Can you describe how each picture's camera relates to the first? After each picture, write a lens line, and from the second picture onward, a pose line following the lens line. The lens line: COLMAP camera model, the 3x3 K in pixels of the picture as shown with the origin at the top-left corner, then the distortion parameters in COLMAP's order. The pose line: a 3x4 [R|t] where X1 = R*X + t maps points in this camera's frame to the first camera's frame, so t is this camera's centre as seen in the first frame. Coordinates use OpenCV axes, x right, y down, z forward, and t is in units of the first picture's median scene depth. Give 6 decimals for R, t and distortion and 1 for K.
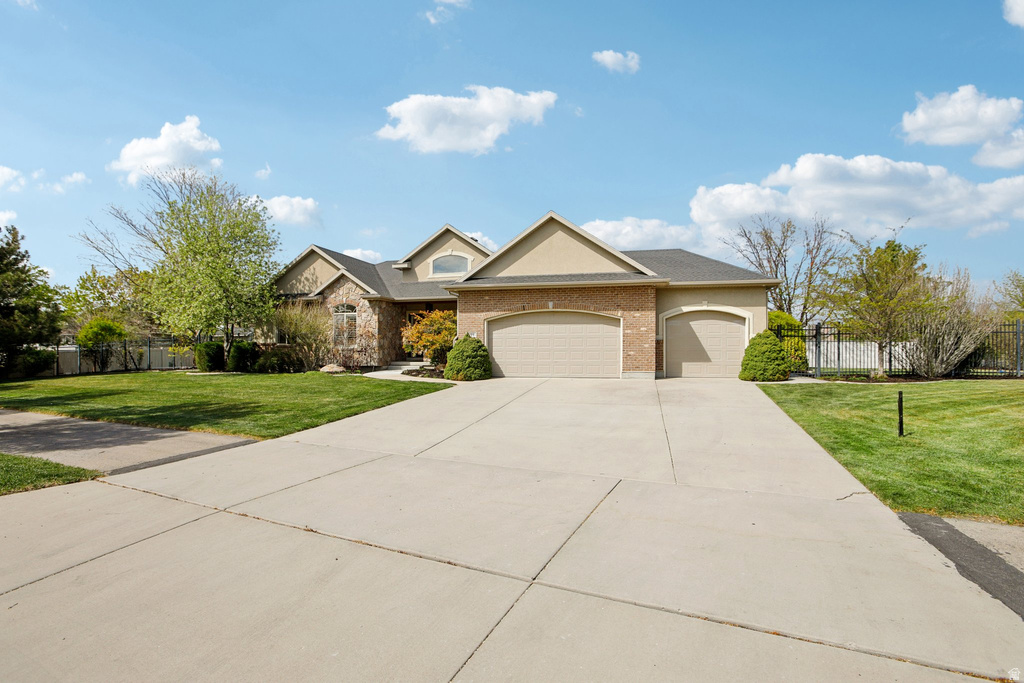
lens RADIAL K [[482.2, 0, 509.6], [0, 482.2, 337.7], [0, 0, 1]] dist [-0.052602, 0.023439]
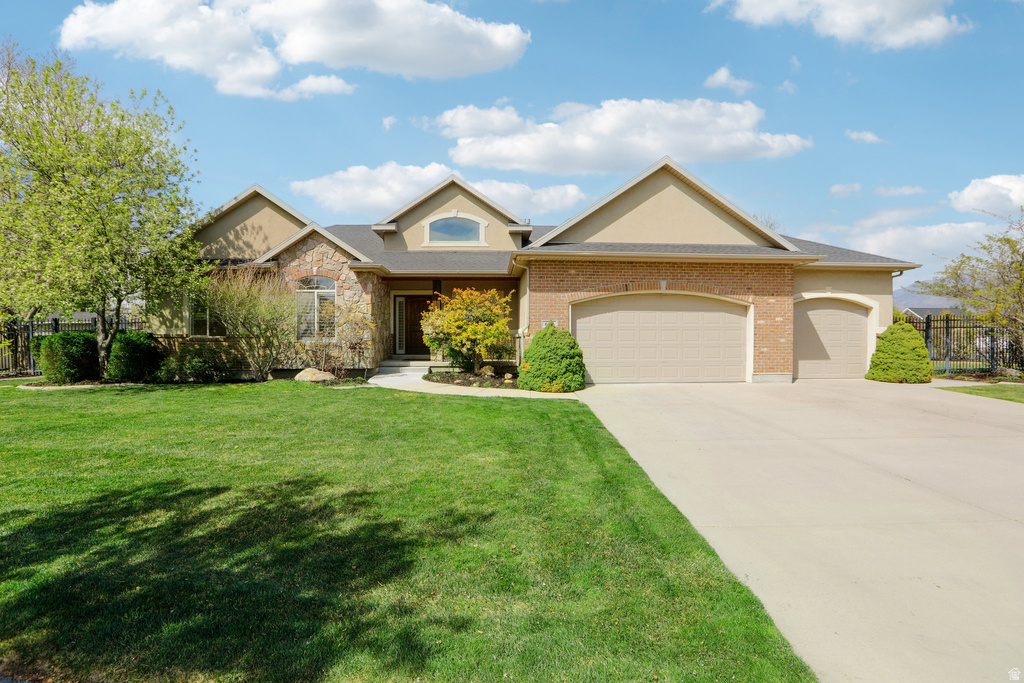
lens RADIAL K [[462.2, 0, 512.0], [0, 462.2, 341.5], [0, 0, 1]] dist [-0.034545, 0.000149]
pose [[0.957166, -0.001591, 0.289535, -0.274184], [-0.006785, 0.999587, 0.027924, 0.000338], [-0.289460, -0.028693, 0.956760, 0.317588]]
